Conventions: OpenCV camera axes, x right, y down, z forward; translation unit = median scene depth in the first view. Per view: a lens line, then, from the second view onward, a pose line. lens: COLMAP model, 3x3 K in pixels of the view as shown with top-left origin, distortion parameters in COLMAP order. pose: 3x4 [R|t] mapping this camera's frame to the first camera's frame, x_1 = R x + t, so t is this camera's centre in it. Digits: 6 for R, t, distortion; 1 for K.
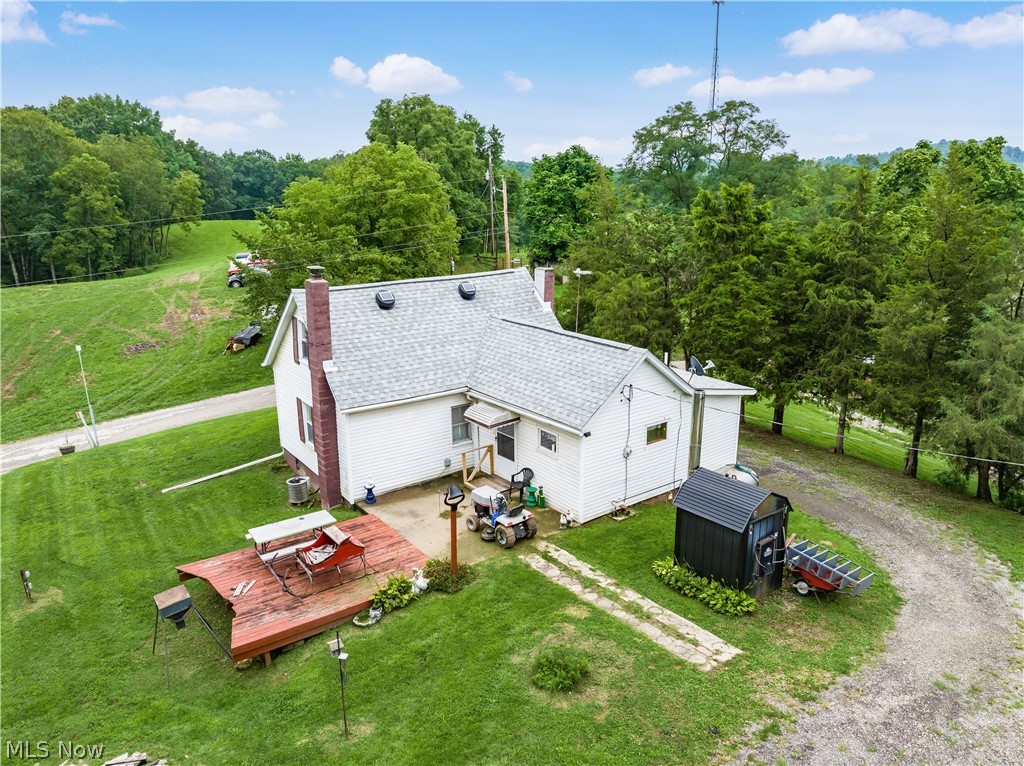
lens RADIAL K [[724.7, 0, 512.0], [0, 724.7, 383.0], [0, 0, 1]] dist [-0.055078, 0.024406]
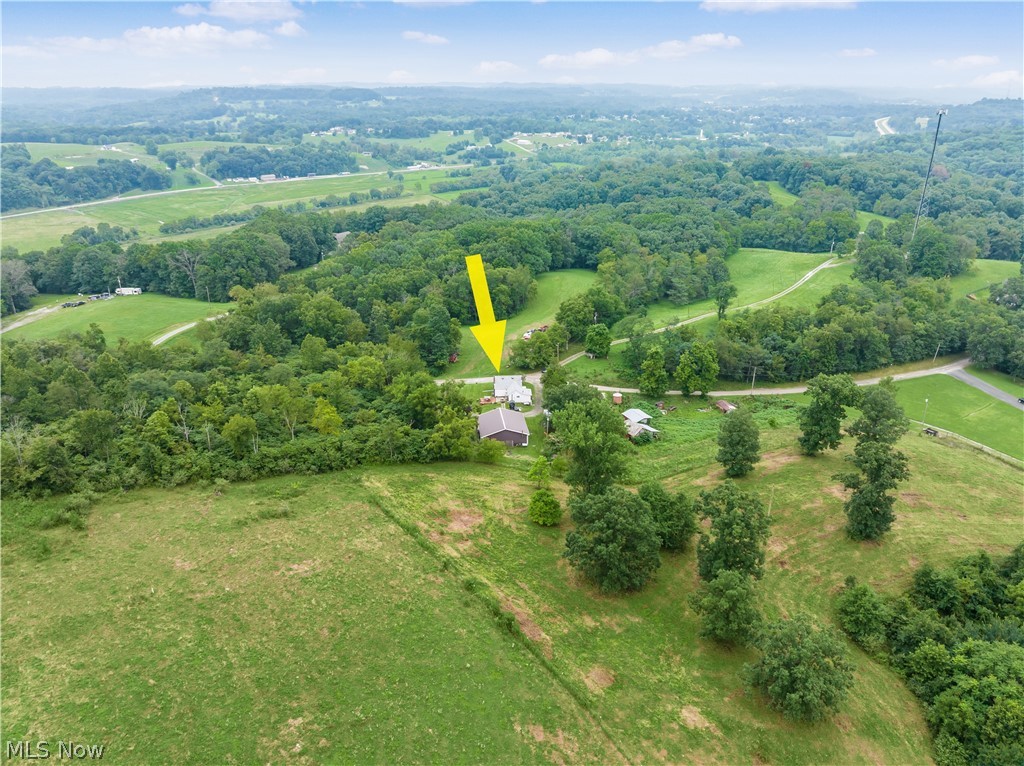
lens RADIAL K [[724.7, 0, 512.0], [0, 724.7, 383.0], [0, 0, 1]] dist [-0.055078, 0.024406]
pose [[0.825724, 0.216207, -0.520994, 5.077014], [-0.145554, 0.974015, 0.173518, -1.772250], [0.544972, -0.067445, 0.835737, -7.186201]]
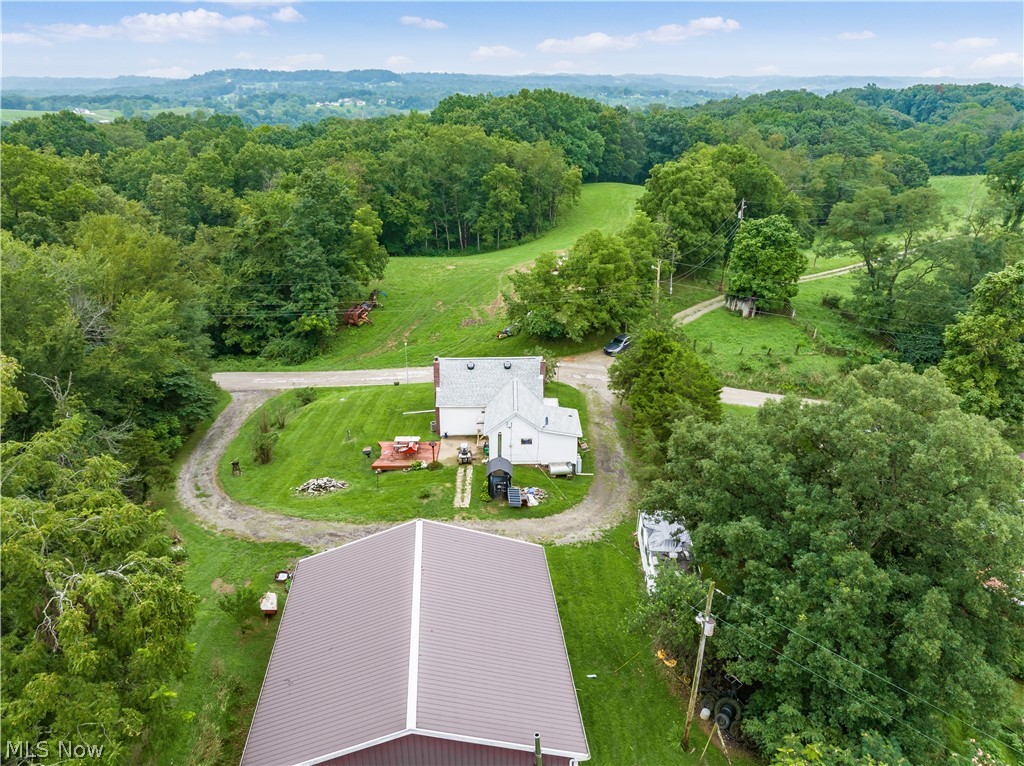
lens RADIAL K [[724.7, 0, 512.0], [0, 724.7, 383.0], [0, 0, 1]] dist [-0.055078, 0.024406]
pose [[0.805059, 0.226822, -0.548117, 1.391624], [-0.151353, 0.971968, 0.179918, -0.543627], [0.573562, -0.061885, 0.816821, -1.071247]]
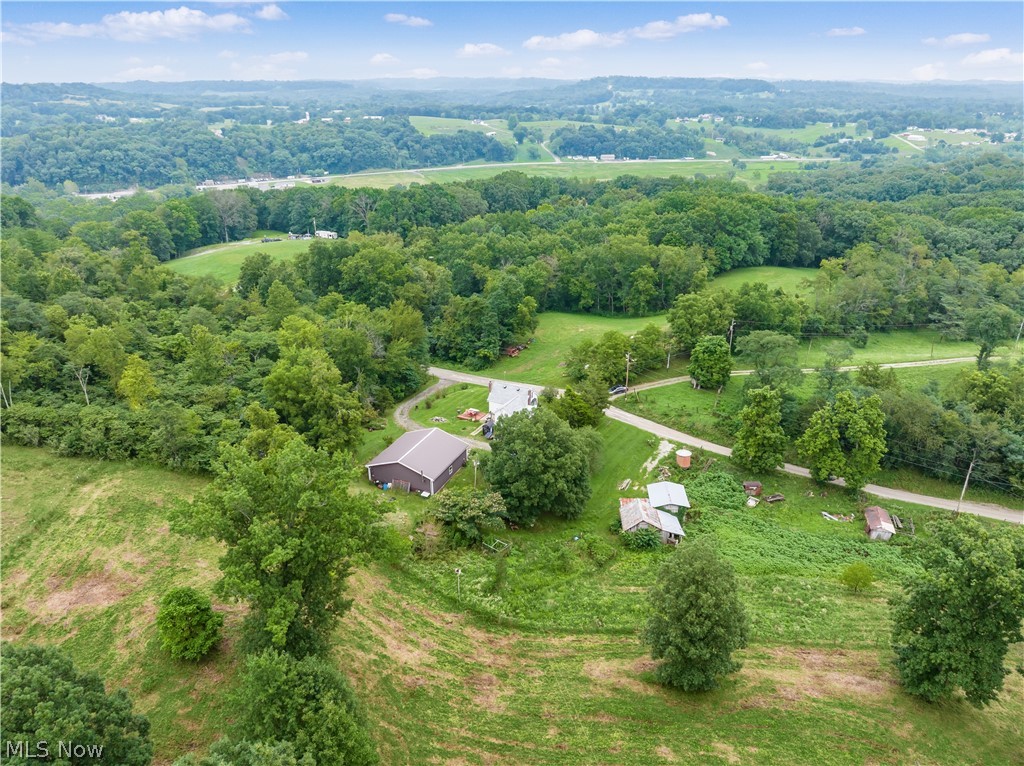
lens RADIAL K [[724.7, 0, 512.0], [0, 724.7, 383.0], [0, 0, 1]] dist [-0.055078, 0.024406]
pose [[0.433818, 0.346551, -0.831688, 5.243732], [-0.230444, 0.935046, 0.269416, -1.907640], [0.871032, 0.074780, 0.485500, -2.132902]]
